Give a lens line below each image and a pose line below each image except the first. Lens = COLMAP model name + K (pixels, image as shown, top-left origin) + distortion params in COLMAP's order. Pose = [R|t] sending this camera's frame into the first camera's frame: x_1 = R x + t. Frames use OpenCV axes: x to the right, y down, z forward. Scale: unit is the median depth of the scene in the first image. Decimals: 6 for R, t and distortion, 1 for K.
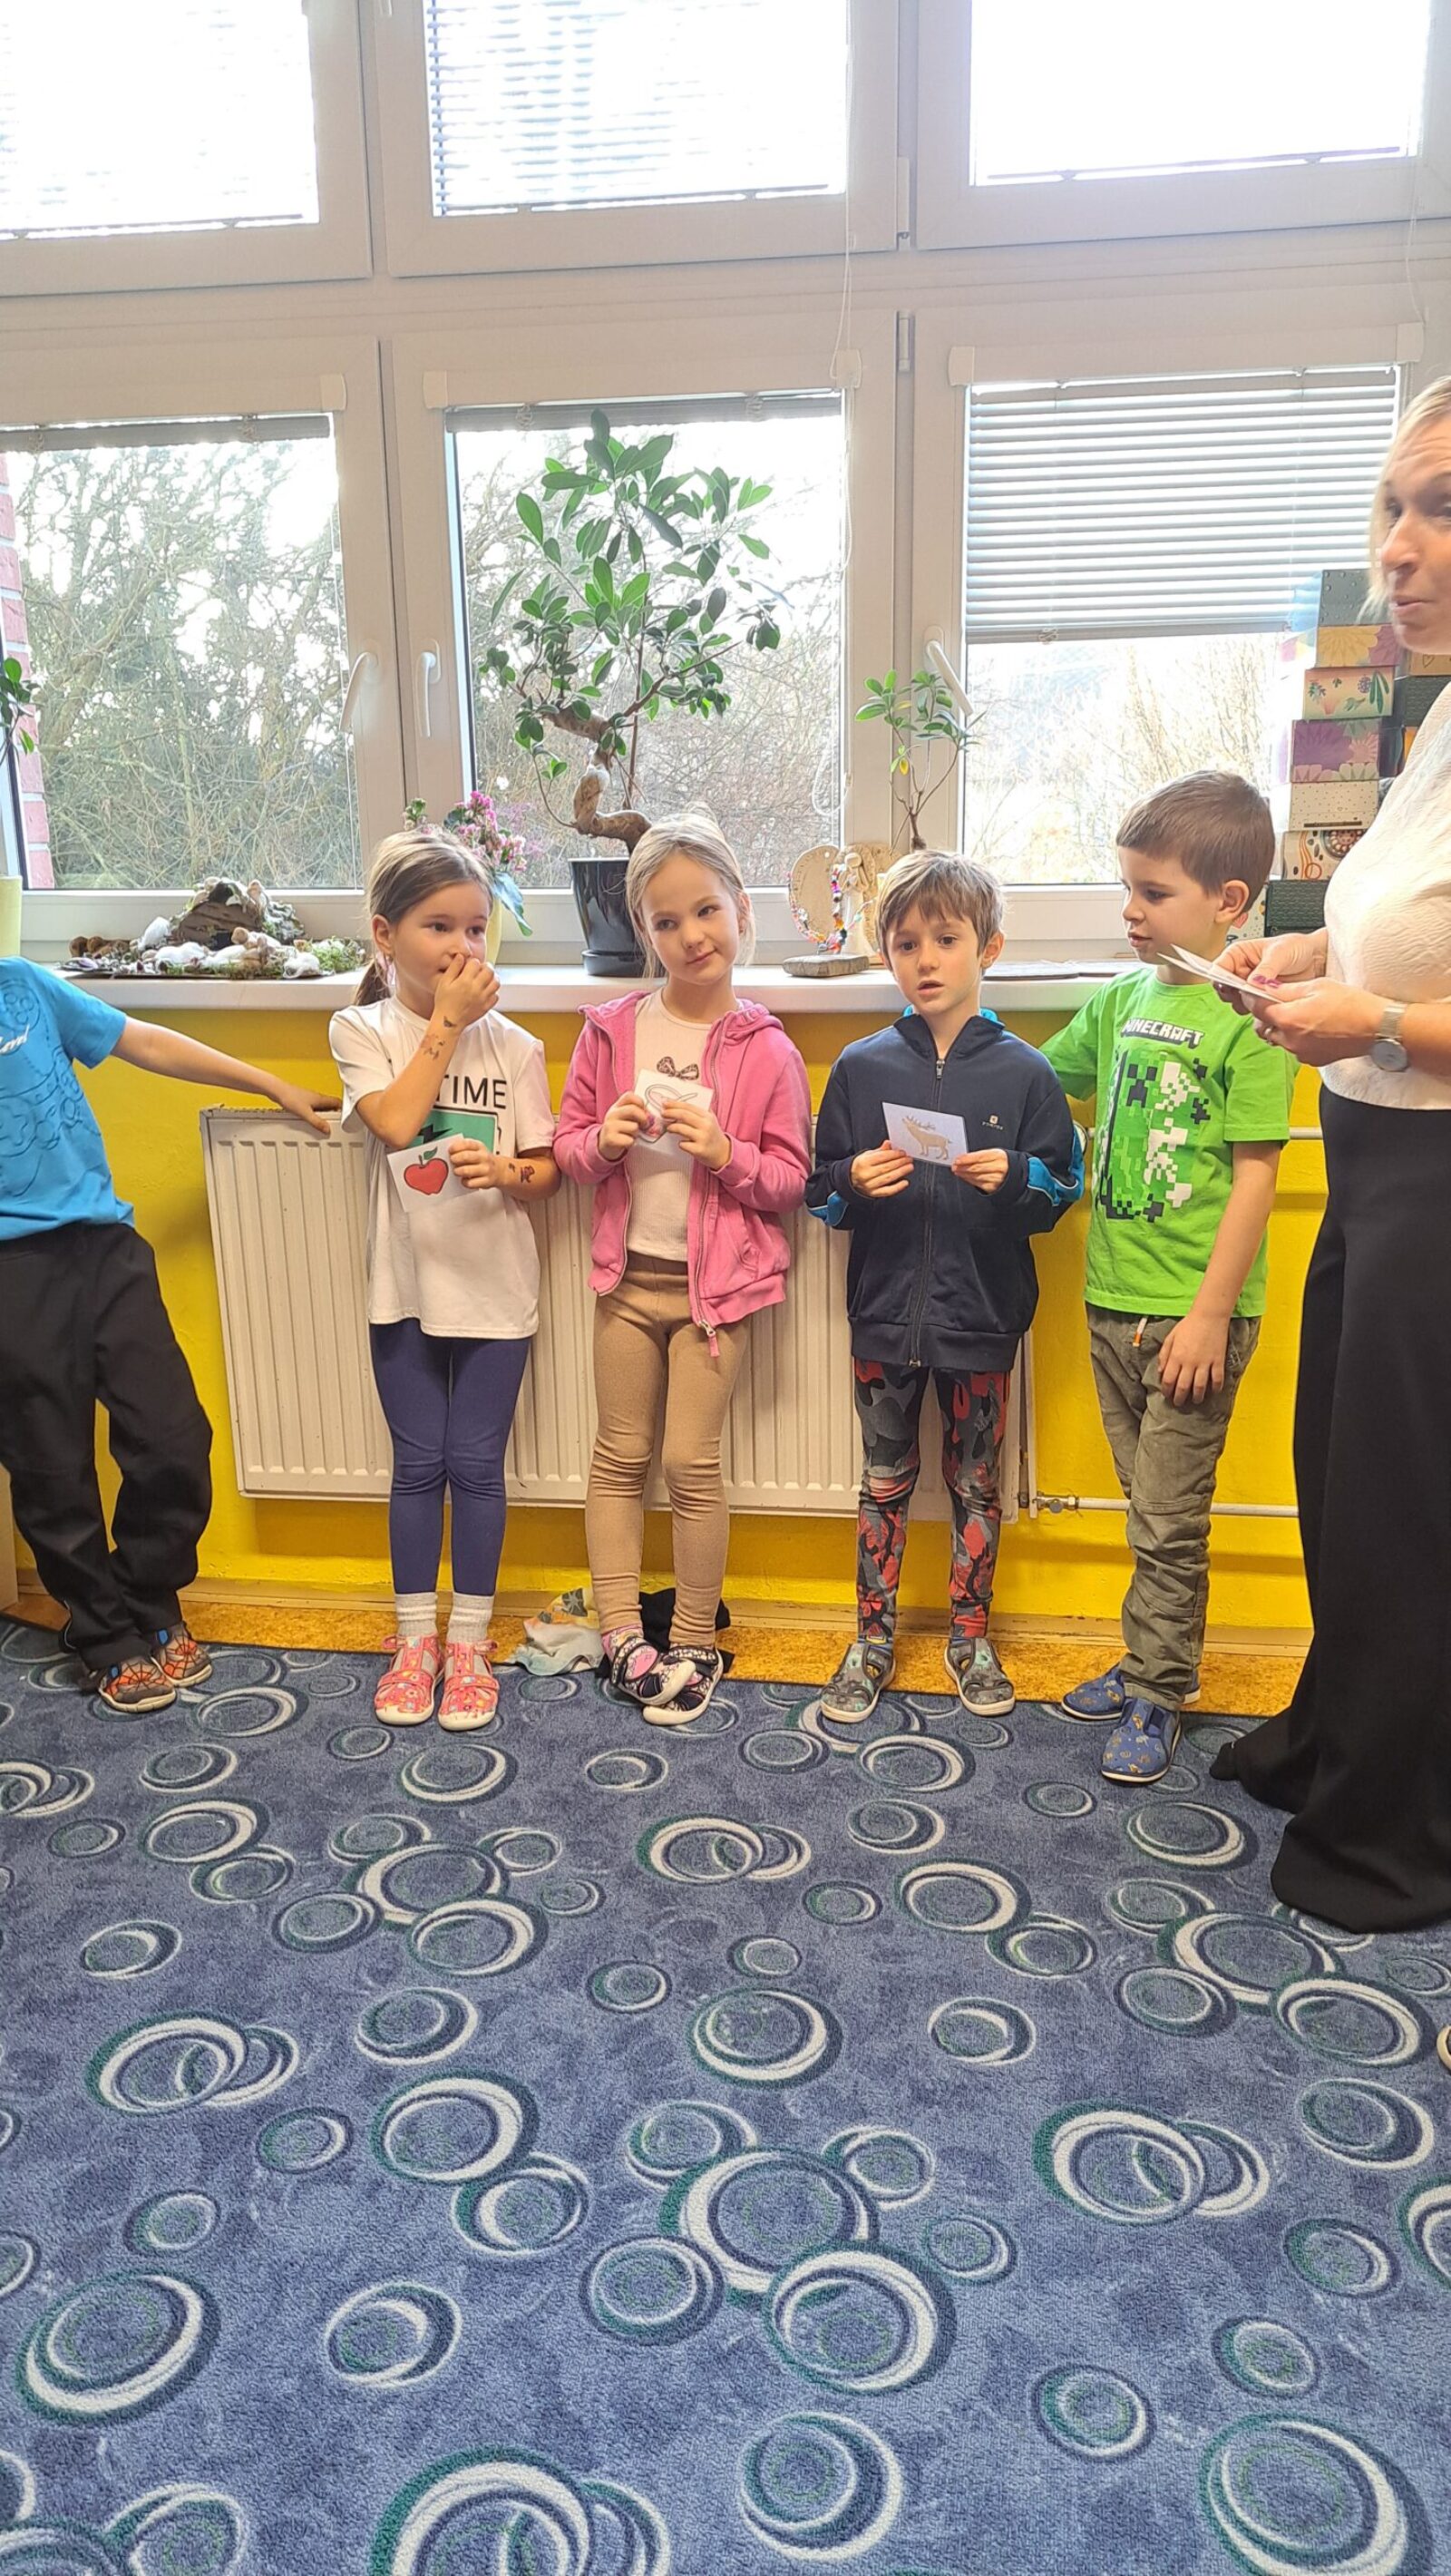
lens RADIAL K [[1842.8, 0, 732.6], [0, 1842.8, 1303.6], [0, 0, 1]] dist [0.073942, -0.074661]
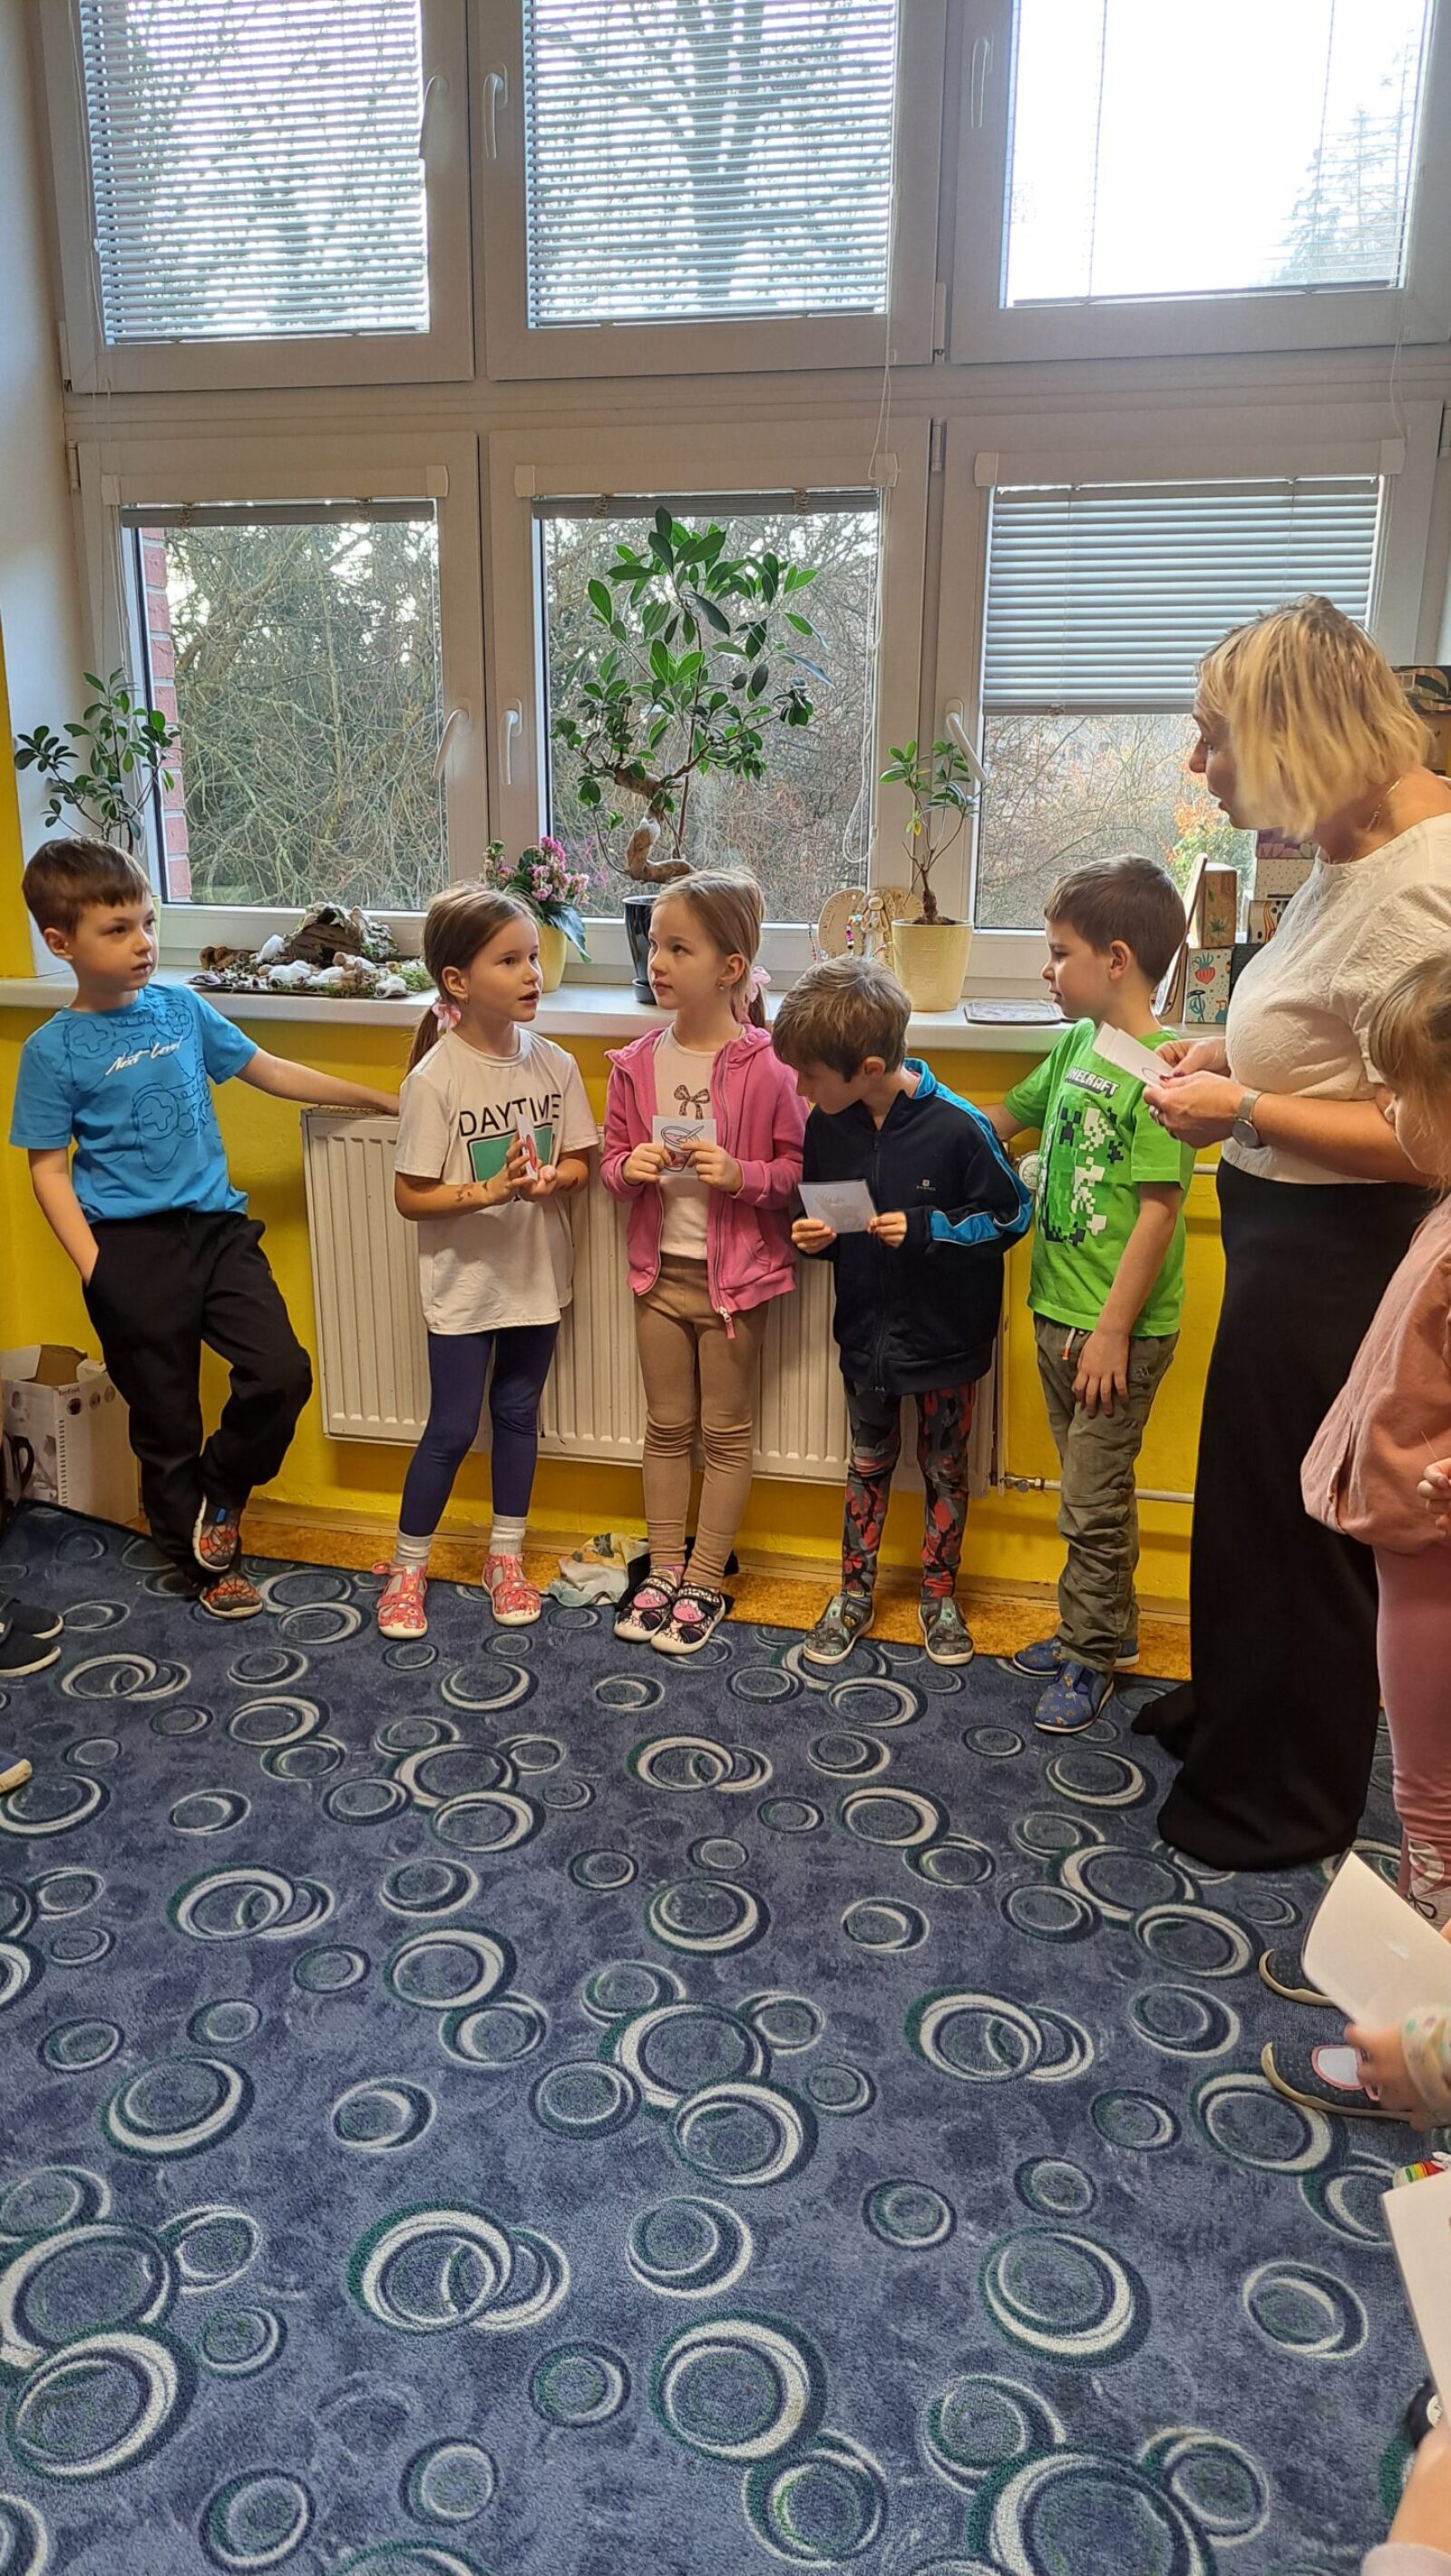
lens RADIAL K [[1851.7, 0, 714.0], [0, 1851.7, 1286.8], [0, 0, 1]] dist [0.097068, -0.104135]
pose [[0.995620, 0.044787, -0.082065, 0.096683], [-0.041881, 0.998445, 0.036803, -0.061434], [0.083586, -0.033204, 0.995947, -0.197918]]
